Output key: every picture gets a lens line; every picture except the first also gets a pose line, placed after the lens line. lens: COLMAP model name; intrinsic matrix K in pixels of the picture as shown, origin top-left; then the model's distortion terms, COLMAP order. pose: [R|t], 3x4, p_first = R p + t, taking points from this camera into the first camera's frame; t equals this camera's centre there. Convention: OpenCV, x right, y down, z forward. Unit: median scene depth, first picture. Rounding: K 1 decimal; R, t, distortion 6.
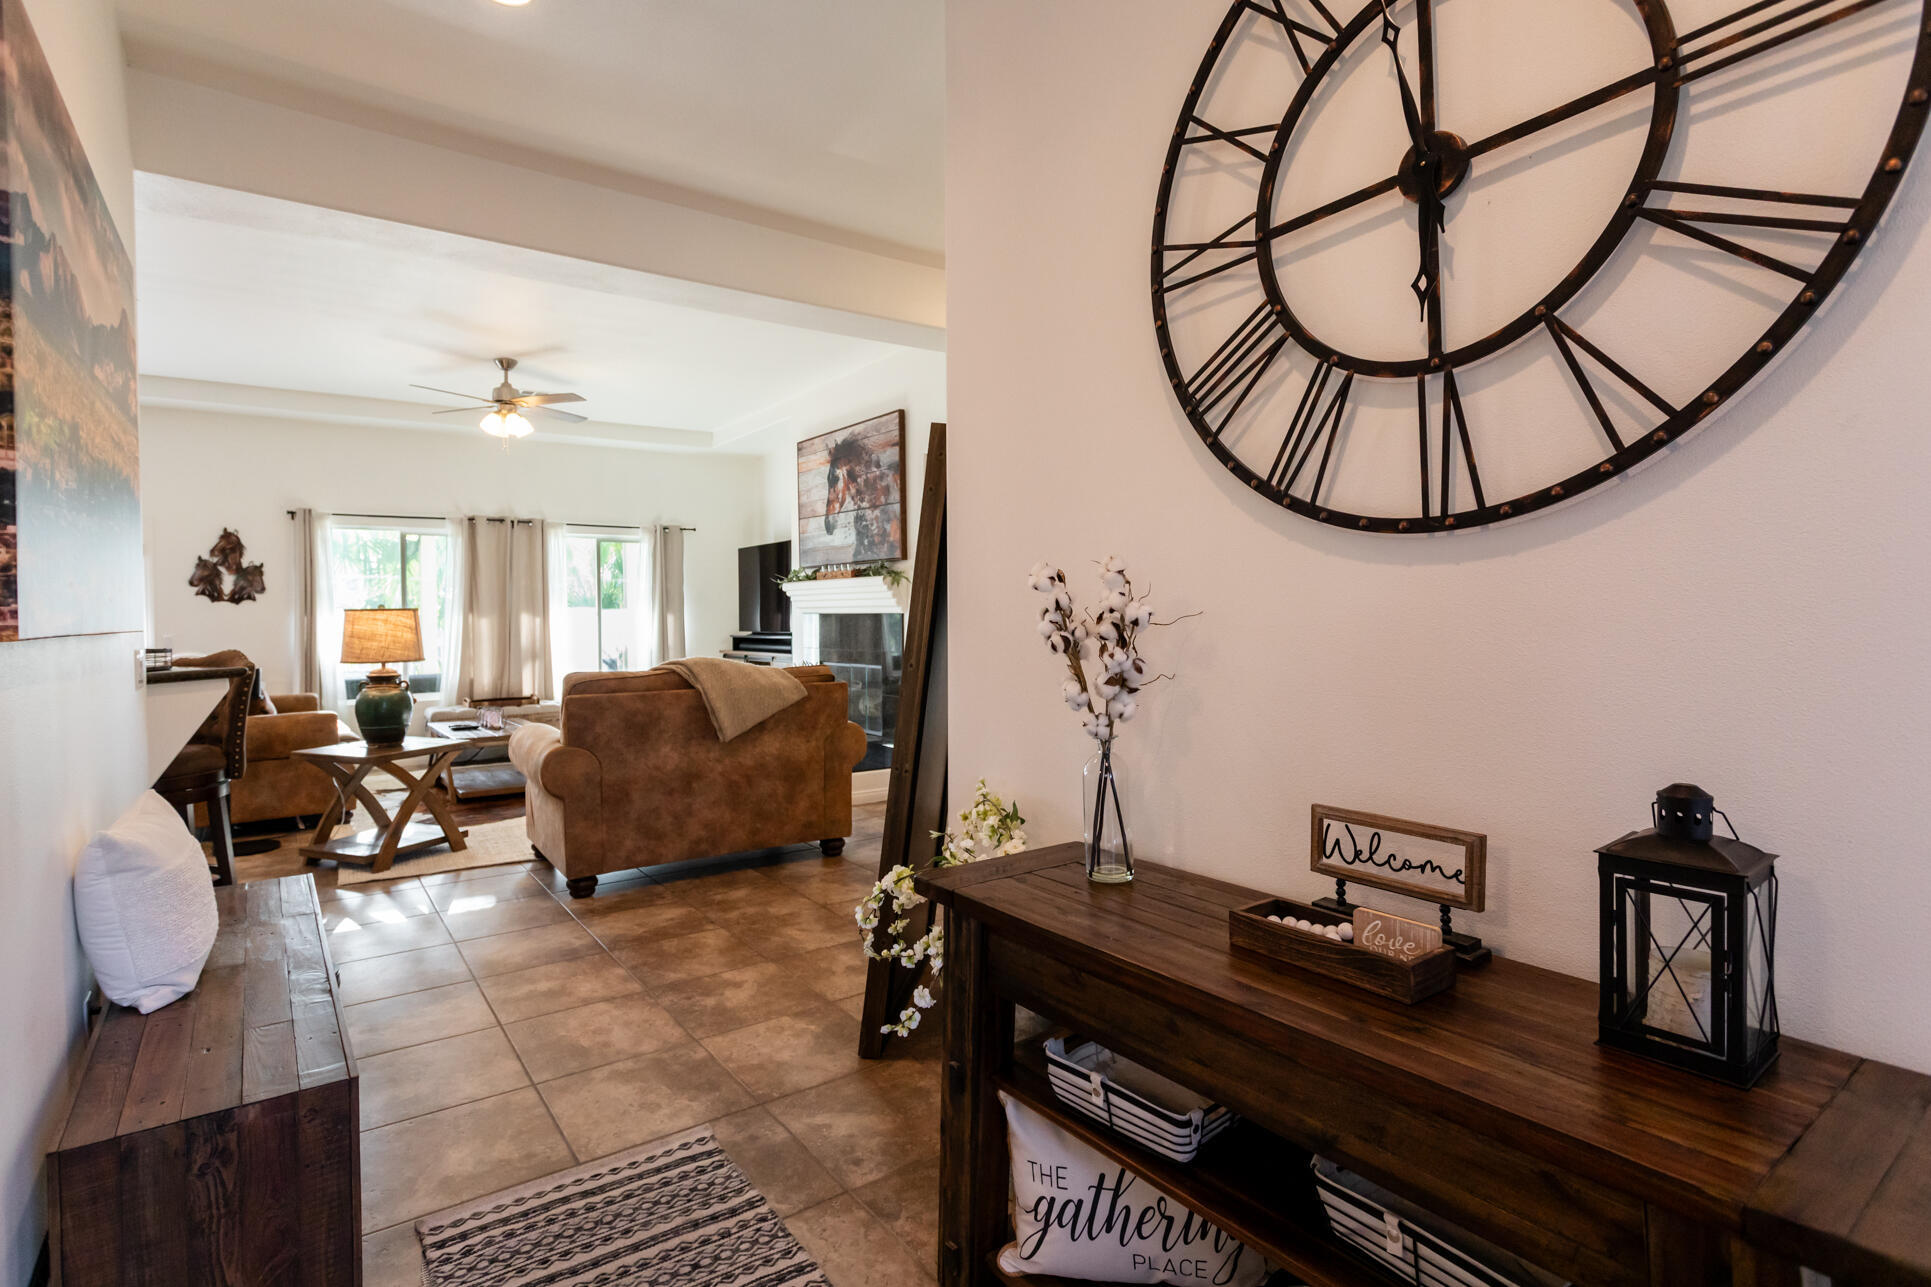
lens RADIAL K [[954.4, 0, 939.1], [0, 954.4, 631.1], [0, 0, 1]] dist [-0.000238, 0.000001]
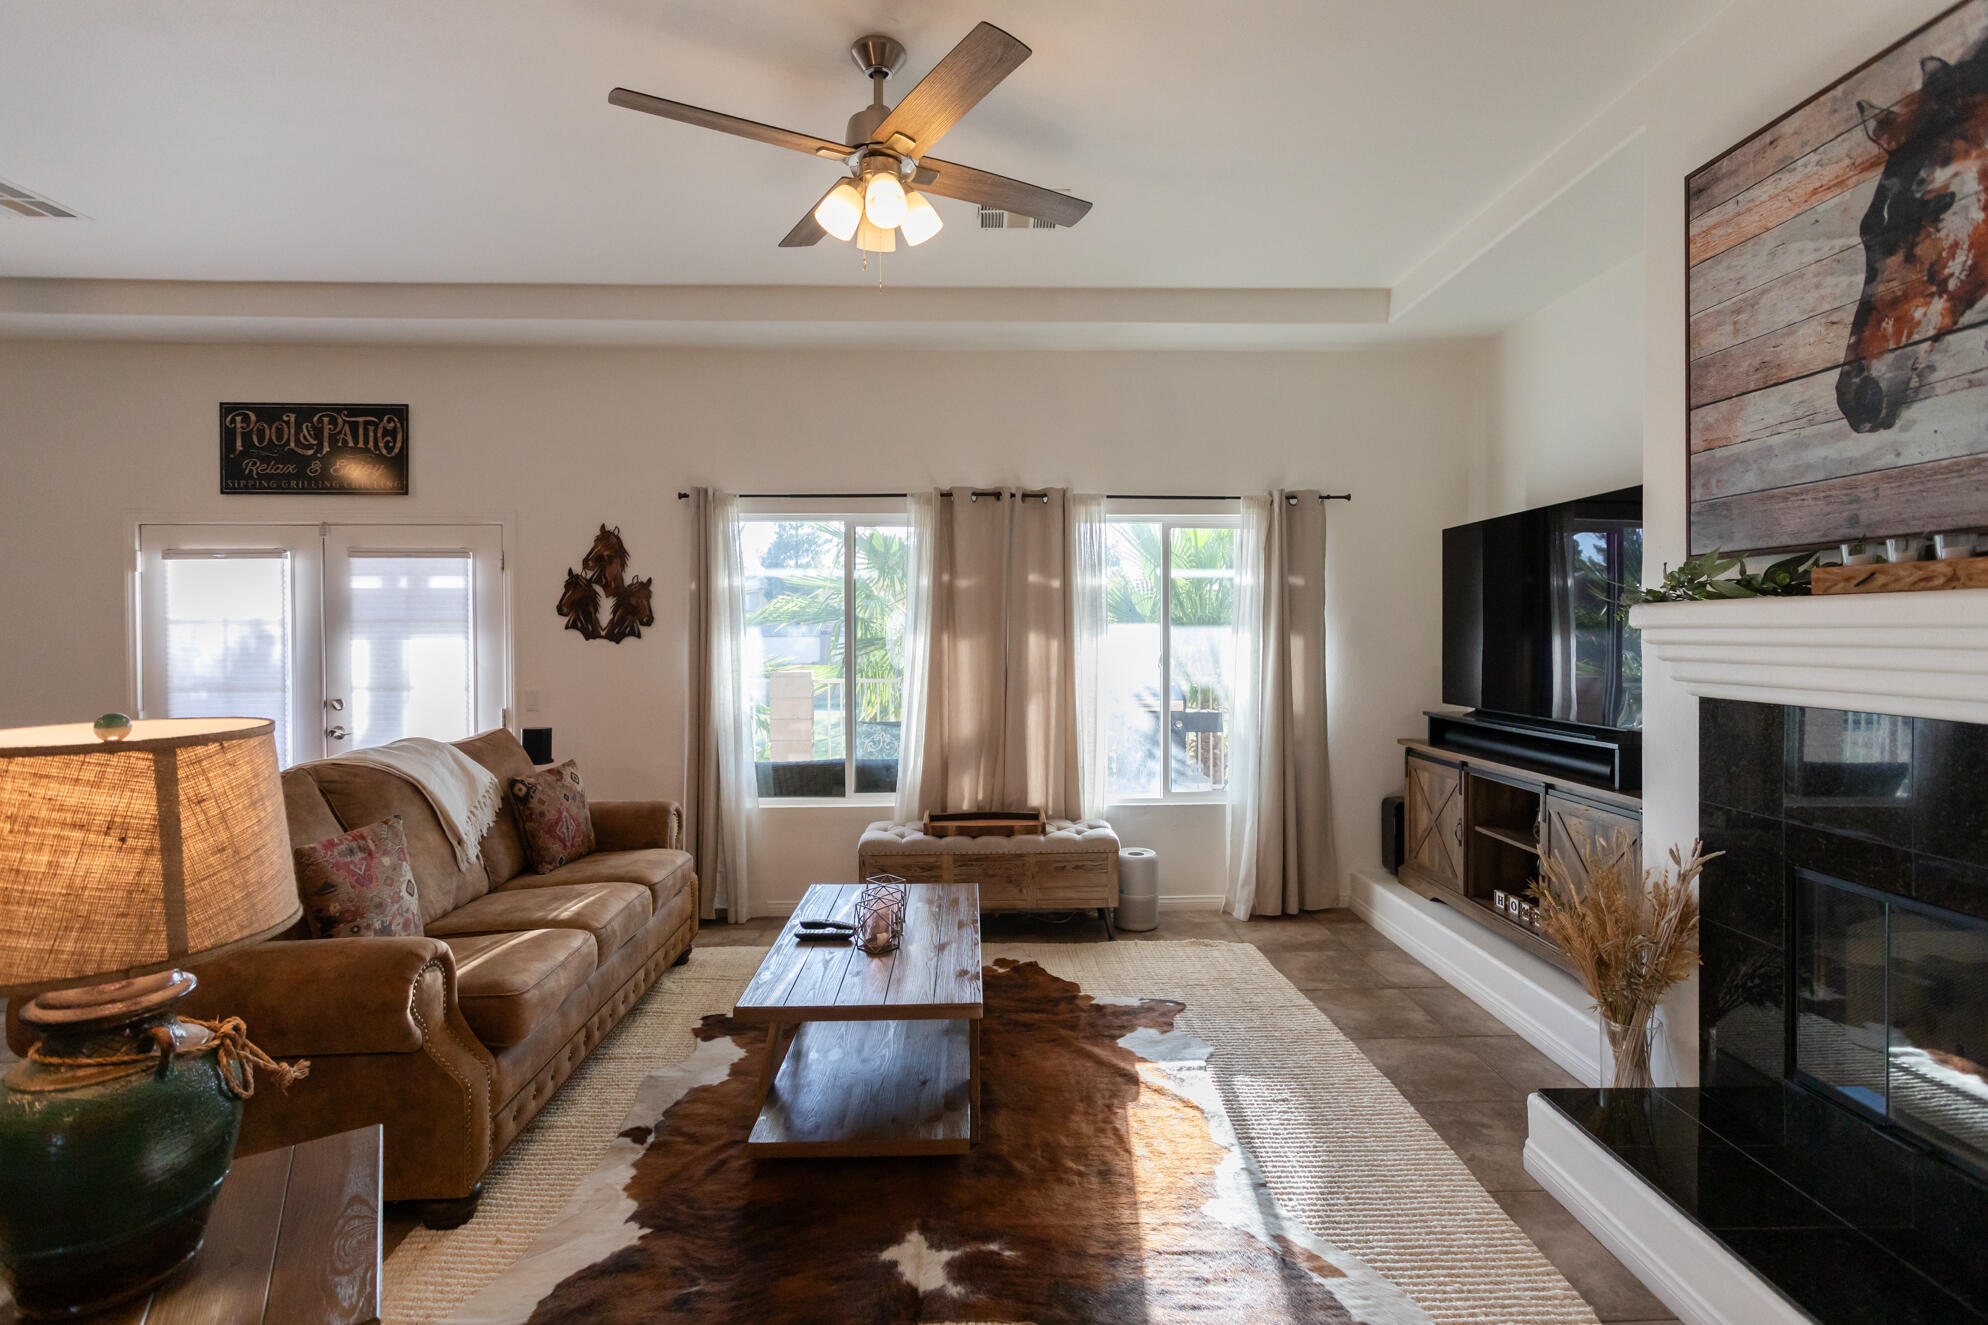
lens RADIAL K [[951.8, 0, 1004.4], [0, 951.8, 642.4], [0, 0, 1]] dist [0.001449, 0.000233]
pose [[0.834625, 0.015506, -0.550601, -0.164595], [-0.017214, 0.999850, 0.002064, -0.034292], [0.550550, 0.007755, 0.834766, 0.608912]]
